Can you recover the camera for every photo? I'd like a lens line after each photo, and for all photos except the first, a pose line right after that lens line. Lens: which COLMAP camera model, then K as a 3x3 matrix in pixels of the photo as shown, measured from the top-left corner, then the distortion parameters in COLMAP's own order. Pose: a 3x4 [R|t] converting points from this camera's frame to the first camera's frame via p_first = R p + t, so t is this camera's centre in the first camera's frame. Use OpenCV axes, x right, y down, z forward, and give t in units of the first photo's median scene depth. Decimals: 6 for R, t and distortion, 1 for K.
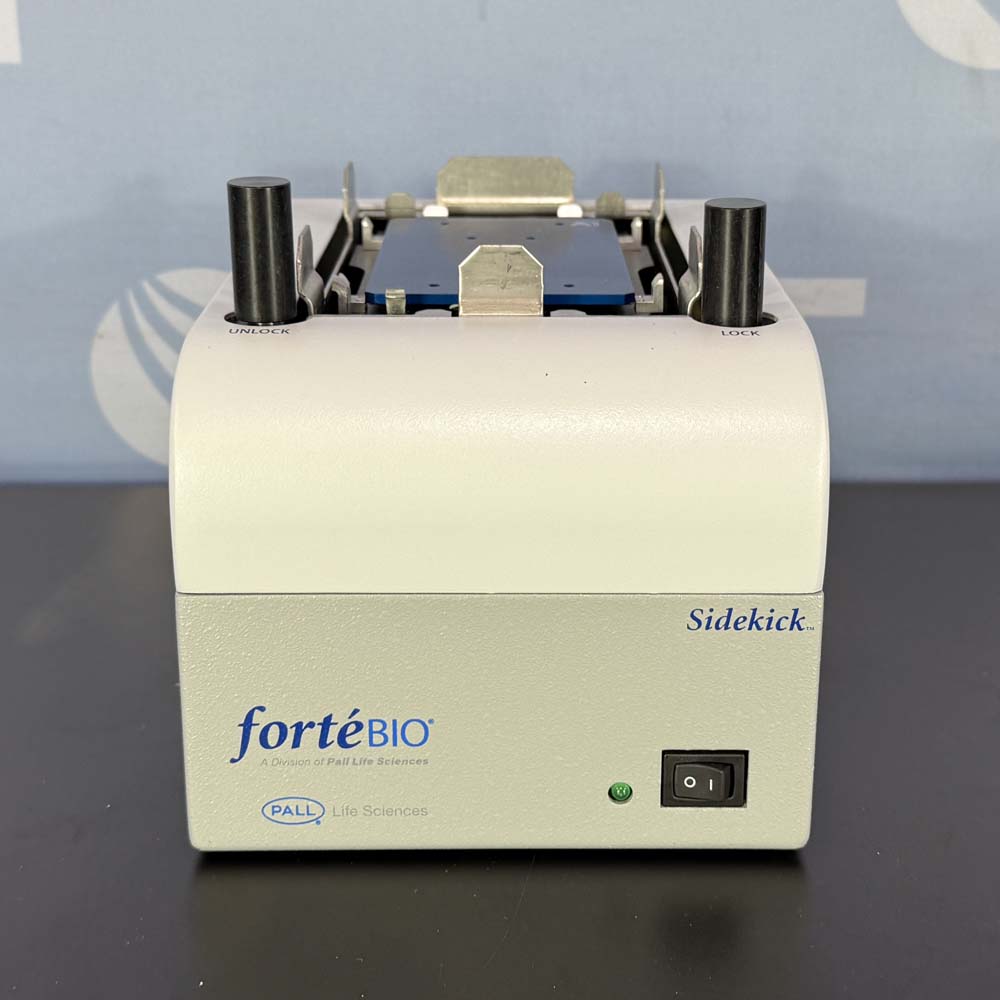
lens RADIAL K [[1679.0, 0, 520.9], [0, 1679.0, 498.4], [0, 0, 1]] dist [0.133656, 0.076078]
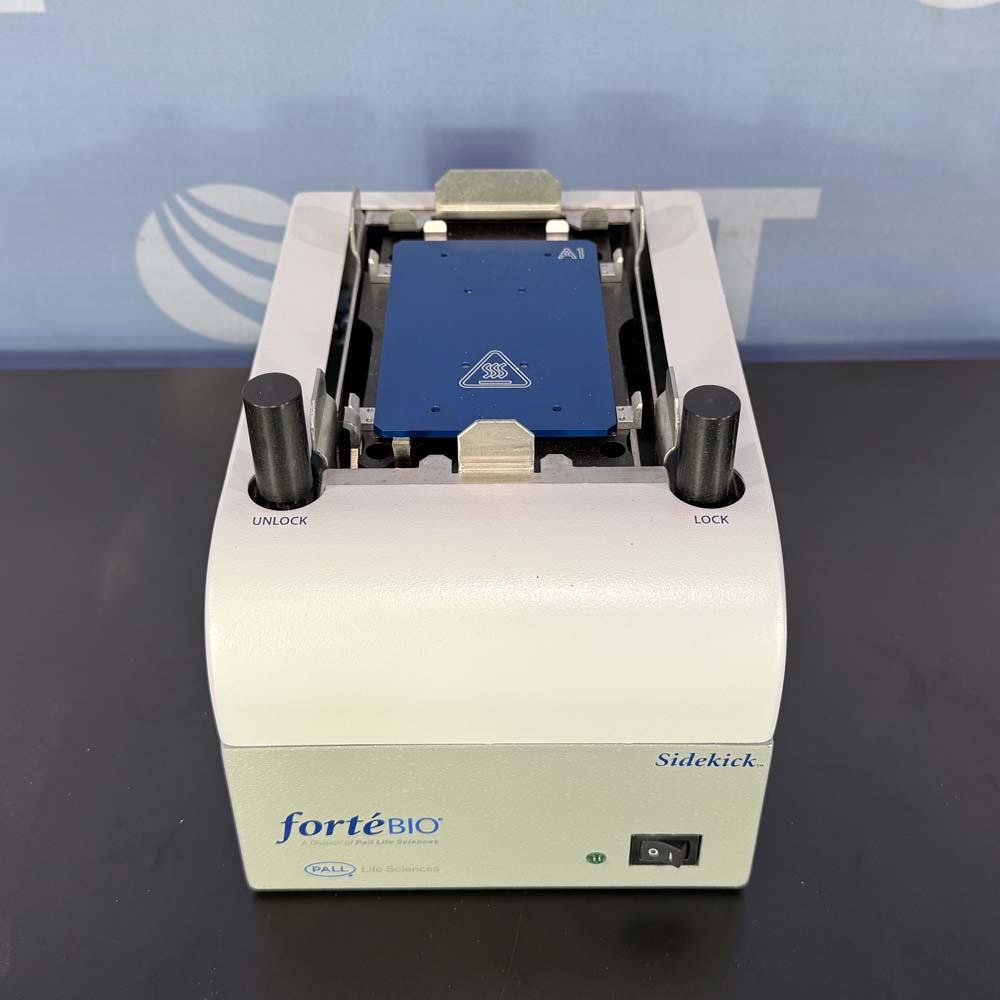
lens RADIAL K [[1309.6, 0, 499.2], [0, 1309.6, 441.6], [0, 0, 1]] dist [0.103123, -0.056979]
pose [[0.999964, -0.002490, -0.008122, -0.002764], [0.005078, 0.941668, 0.336506, -0.437873], [0.006811, -0.336535, 0.941646, 0.199363]]
